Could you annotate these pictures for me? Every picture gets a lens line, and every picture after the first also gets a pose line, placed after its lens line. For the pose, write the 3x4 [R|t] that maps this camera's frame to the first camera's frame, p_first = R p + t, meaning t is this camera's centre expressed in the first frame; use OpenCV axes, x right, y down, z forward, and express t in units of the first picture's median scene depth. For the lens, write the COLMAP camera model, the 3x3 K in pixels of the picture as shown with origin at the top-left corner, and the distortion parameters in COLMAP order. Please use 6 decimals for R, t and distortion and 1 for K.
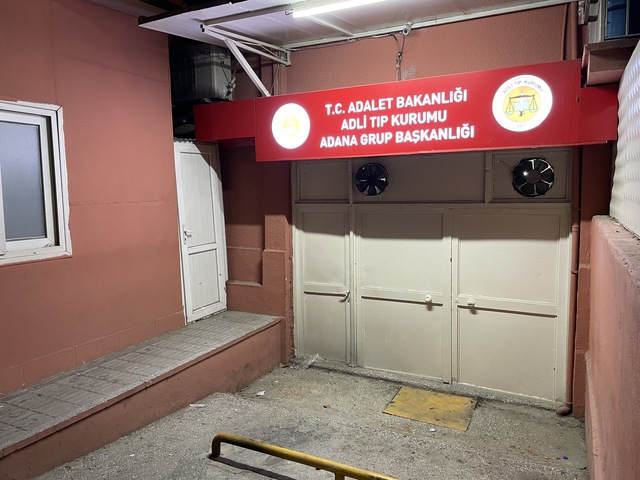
lens RADIAL K [[471.4, 0, 318.9], [0, 471.4, 234.1], [0, 0, 1]] dist [0.050525, -0.044440]
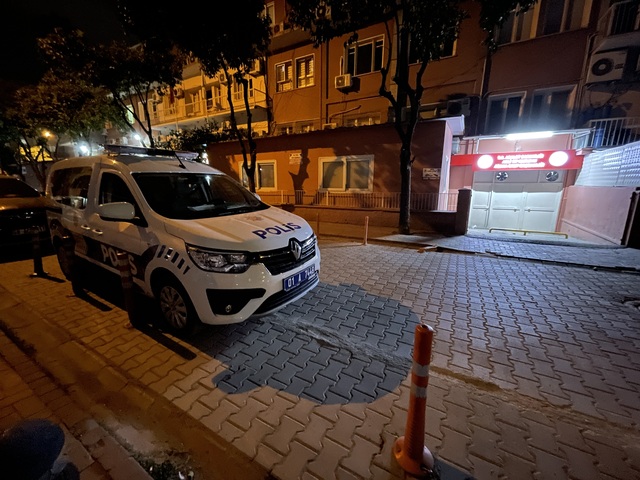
lens RADIAL K [[259.6, 0, 314.9], [0, 259.6, 240.1], [0, 0, 1]] dist [-0.001421, -0.000947]
pose [[0.997785, 0.030246, -0.059254, -1.381107], [-0.022878, 0.992353, 0.121293, 0.191949], [0.062469, -0.119668, 0.990847, -1.333414]]
